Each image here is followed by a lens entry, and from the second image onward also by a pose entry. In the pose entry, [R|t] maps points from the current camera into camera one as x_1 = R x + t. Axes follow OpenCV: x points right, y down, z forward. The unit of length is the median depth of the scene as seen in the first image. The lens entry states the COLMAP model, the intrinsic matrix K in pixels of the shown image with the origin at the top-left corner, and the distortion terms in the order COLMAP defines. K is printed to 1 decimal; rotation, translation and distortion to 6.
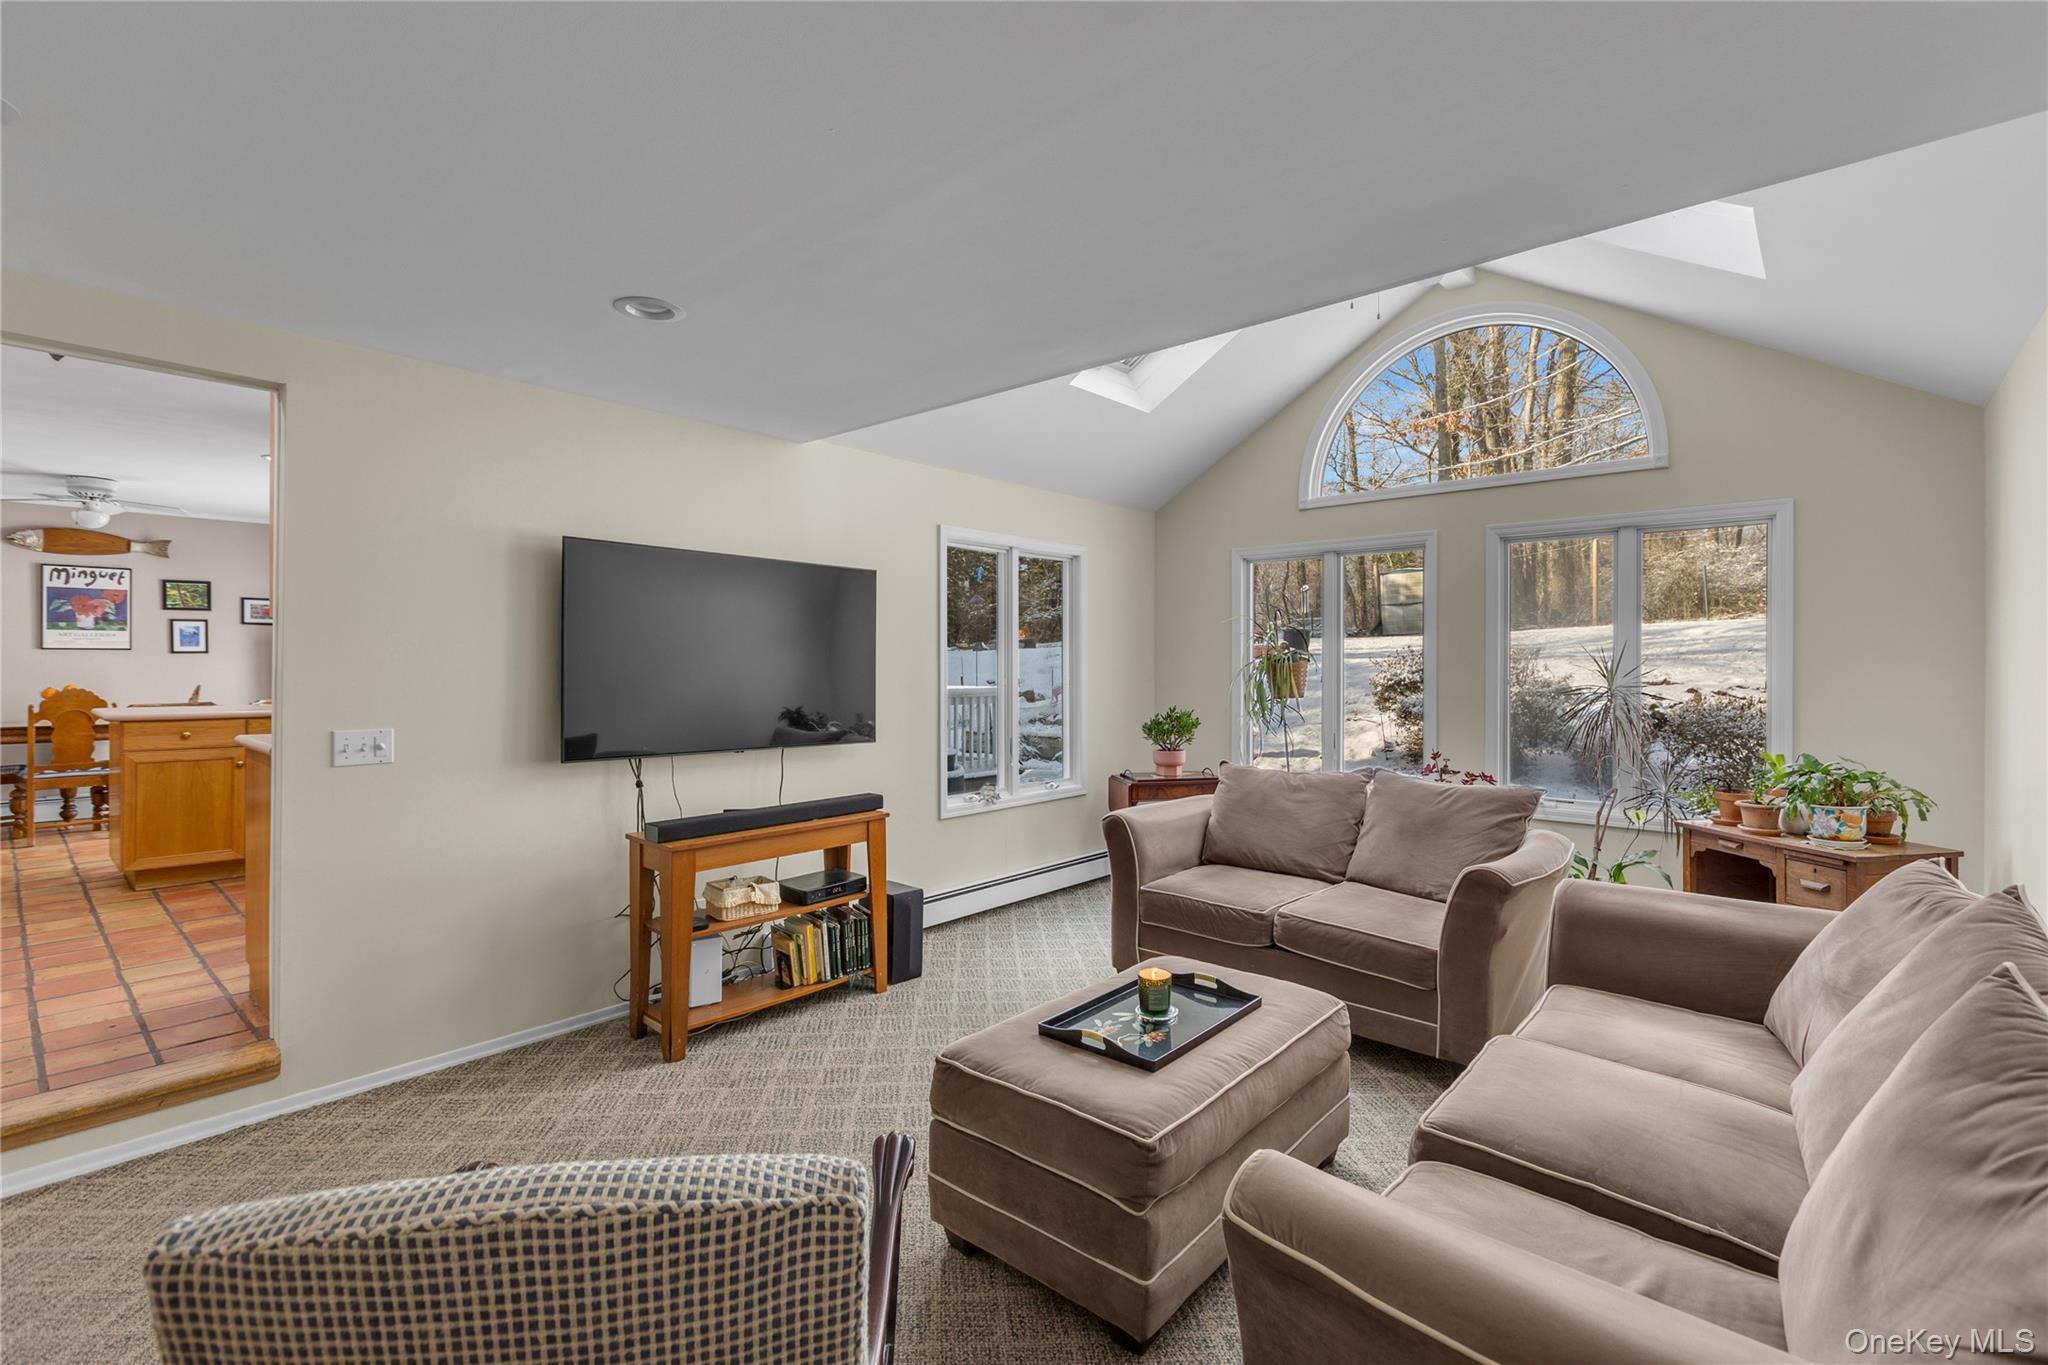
lens RADIAL K [[956.6, 0, 1017.1], [0, 956.6, 662.4], [0, 0, 1]] dist [-0.002560, -0.000469]
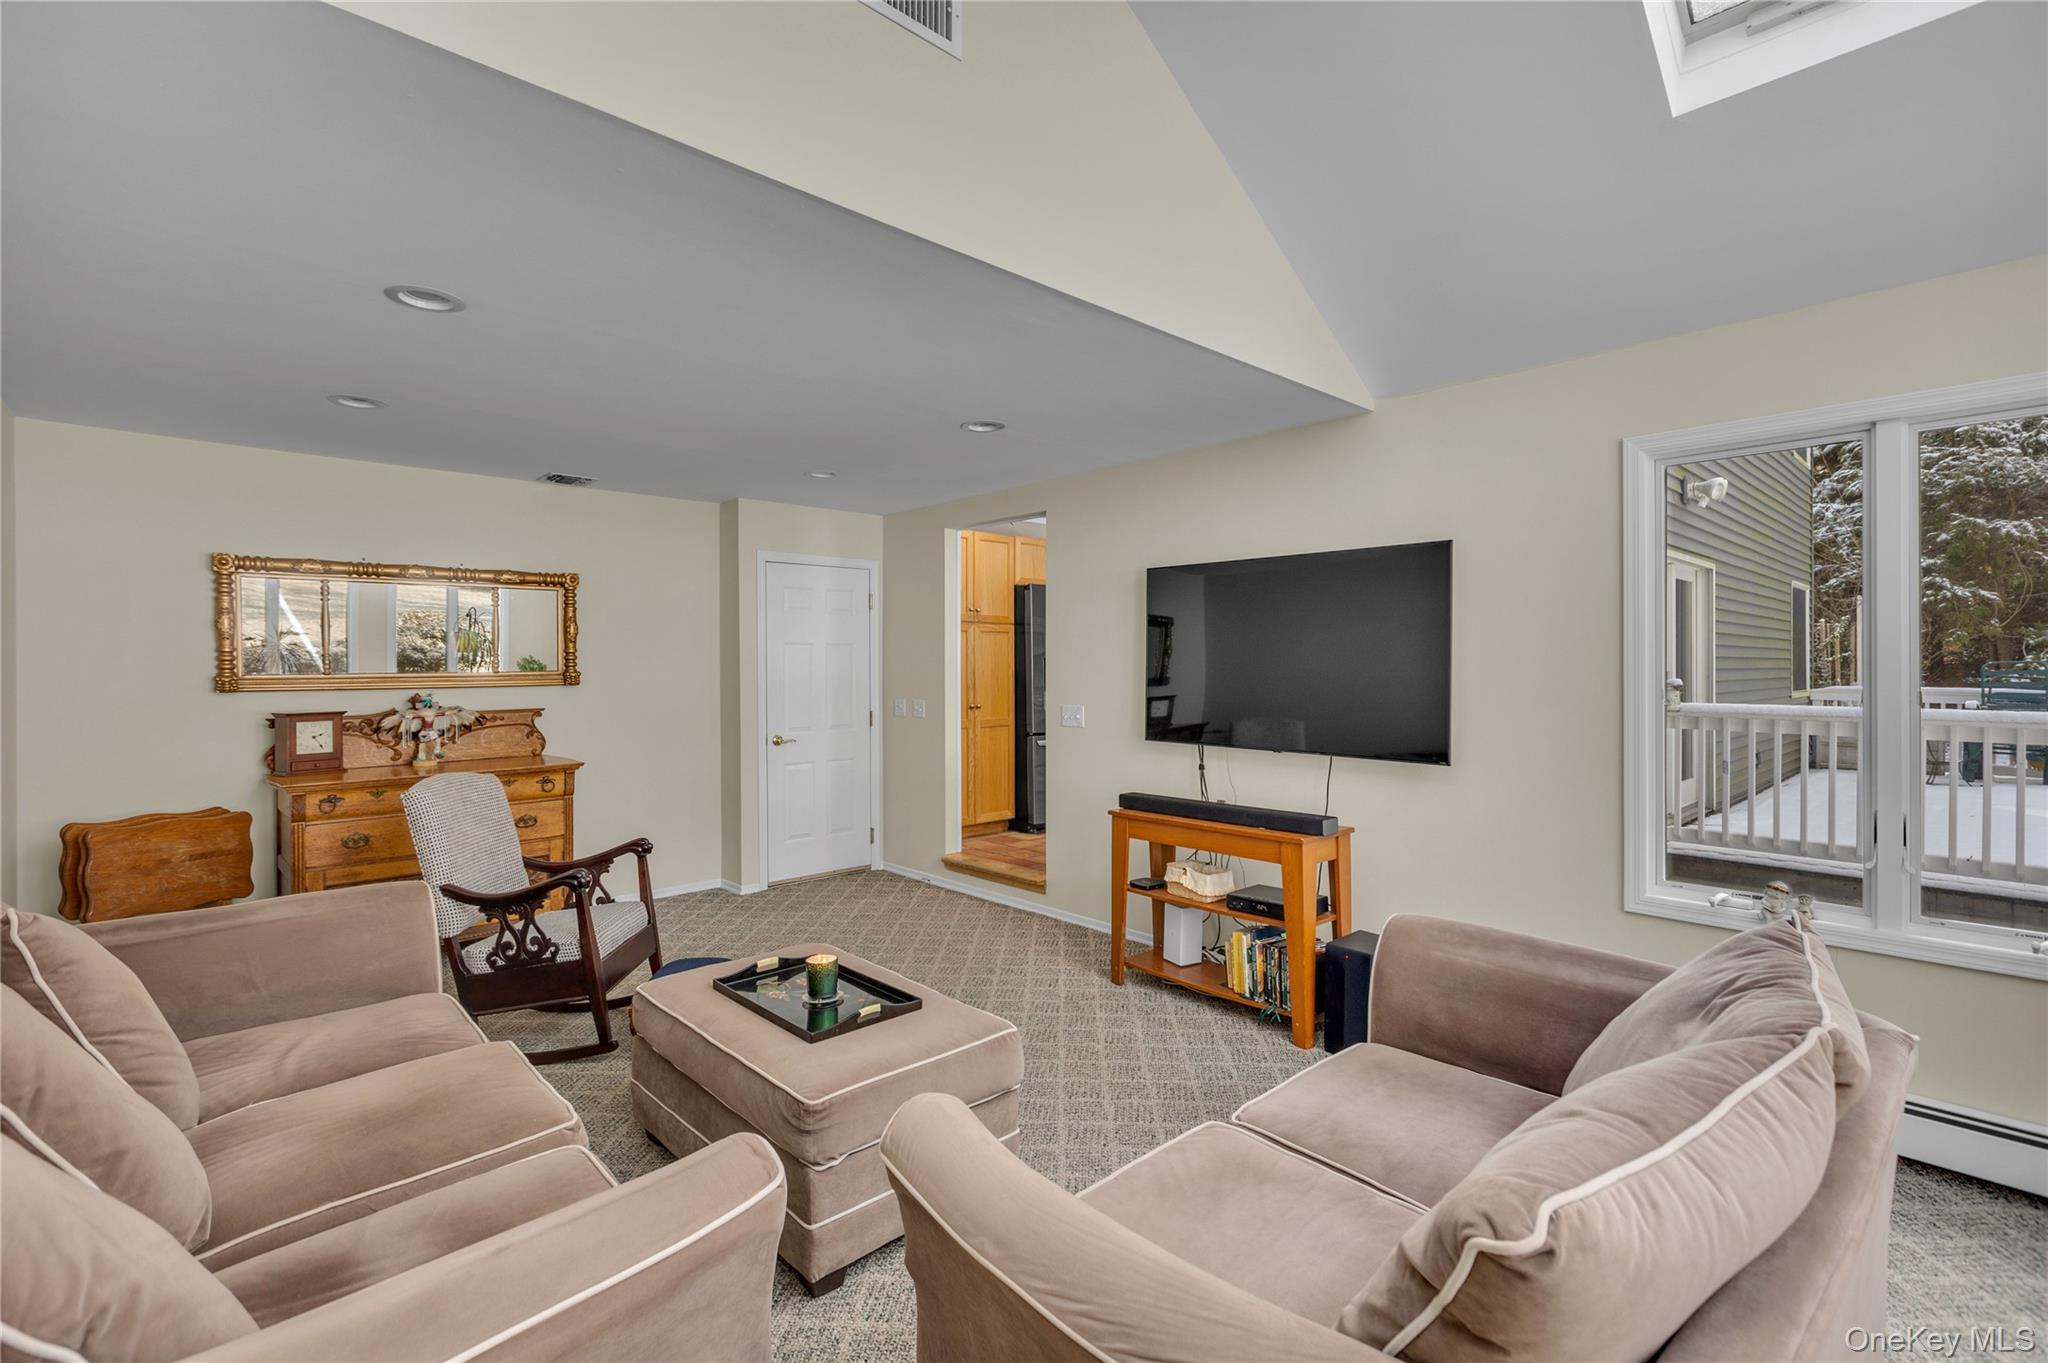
lens RADIAL K [[956.6, 0, 1017.1], [0, 956.6, 661.4], [0, 0, 1]] dist [-0.002560, -0.000469]
pose [[-0.153216, -0.003294, -0.988187, 0.848487], [0.009011, 0.999948, -0.004730, 0.001894], [0.988152, -0.009629, -0.153178, 1.014063]]
